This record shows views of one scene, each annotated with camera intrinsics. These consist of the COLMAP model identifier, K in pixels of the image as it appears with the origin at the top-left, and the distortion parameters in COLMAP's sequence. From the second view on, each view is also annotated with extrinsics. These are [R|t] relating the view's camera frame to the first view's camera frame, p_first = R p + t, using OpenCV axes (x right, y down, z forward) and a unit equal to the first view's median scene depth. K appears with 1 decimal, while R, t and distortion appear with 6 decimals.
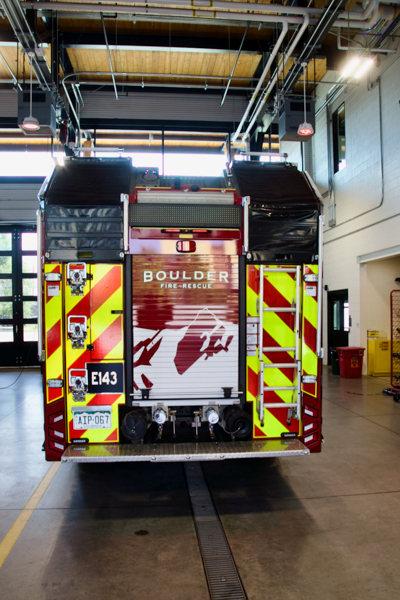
lens RADIAL K [[543.4, 0, 200.0], [0, 543.4, 300.0], [0, 0, 1]] dist [-0.186437, -0.007449]
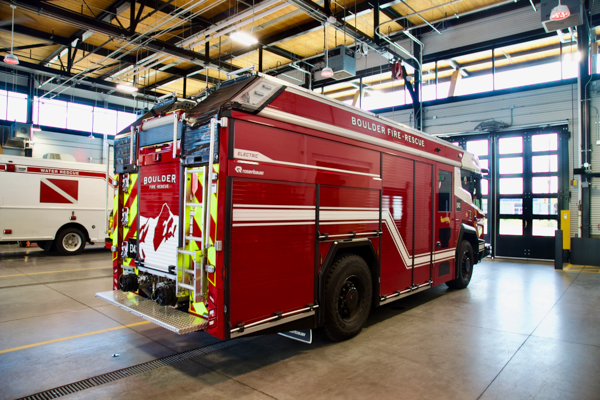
lens RADIAL K [[396.5, 0, 300.0], [0, 396.5, 200.0], [0, 0, 1]] dist [-0.099700, 0.003334]
pose [[0.696162, 0.005740, -0.717862, 0.895761], [-0.010863, 0.999938, -0.002539, 0.006021], [0.717803, 0.009566, 0.696181, 0.554062]]
